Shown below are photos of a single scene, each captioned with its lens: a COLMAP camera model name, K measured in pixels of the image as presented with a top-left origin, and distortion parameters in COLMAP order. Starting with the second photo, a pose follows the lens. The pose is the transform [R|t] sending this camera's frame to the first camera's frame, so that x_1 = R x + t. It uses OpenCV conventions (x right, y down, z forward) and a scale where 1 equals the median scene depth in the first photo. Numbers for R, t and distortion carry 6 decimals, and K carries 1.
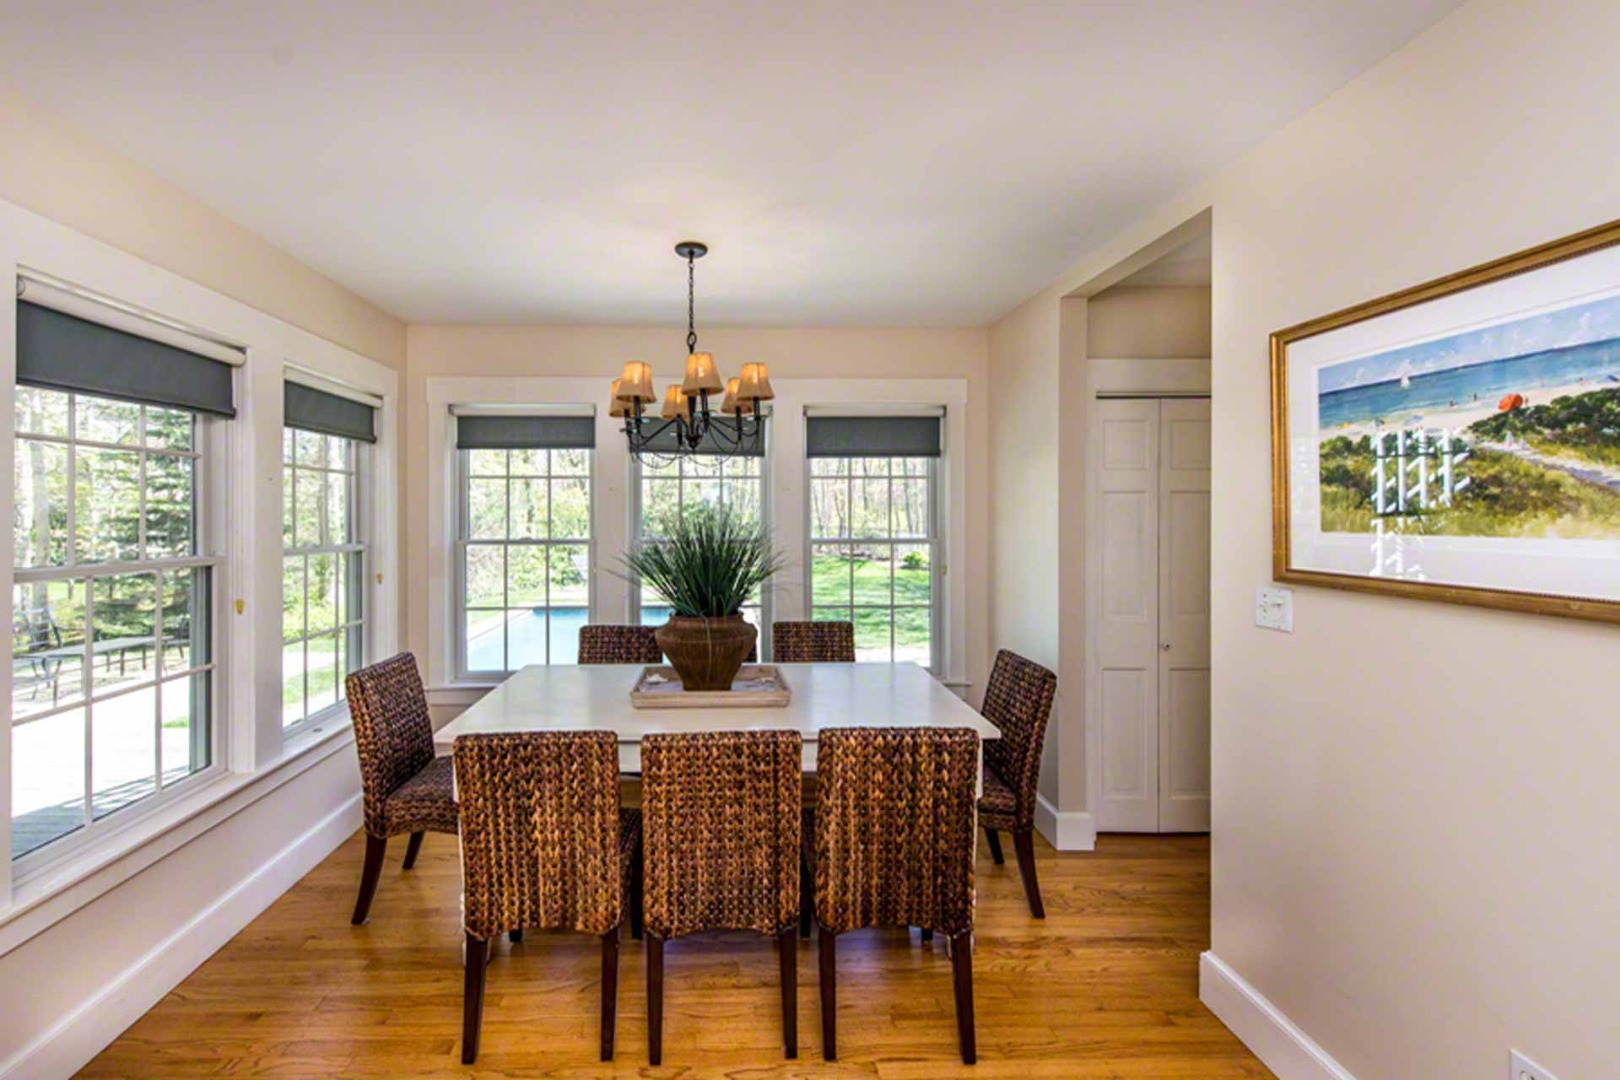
lens RADIAL K [[3259.0, 0, 808.5], [0, 3259.0, 536.5], [0, 0, 1]] dist [0.055456, 0.000000]
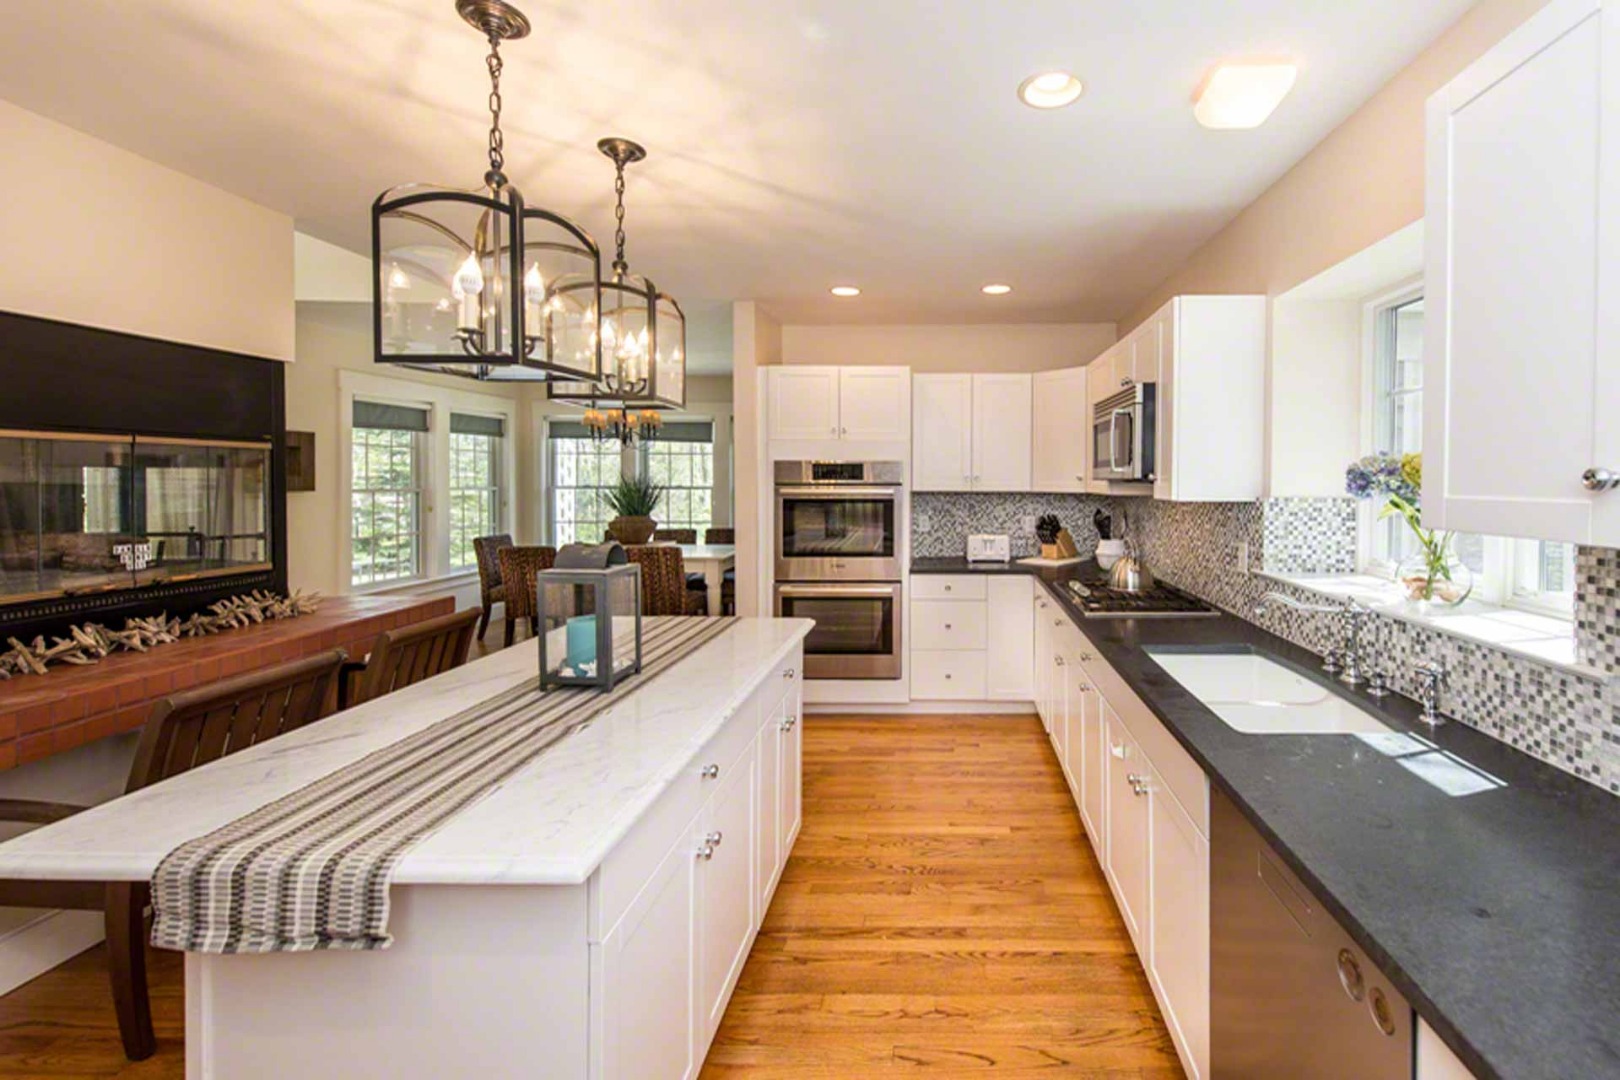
lens RADIAL K [[3259.0, 0, 811.1], [0, 3259.0, 540.5], [0, 0, 1]] dist [0.055456, 0.000000]
pose [[0.997668, -0.000994, -0.068251, 0.192832], [0.001944, 0.999902, 0.013859, 0.007615], [0.068231, -0.013960, 0.997572, -0.988097]]
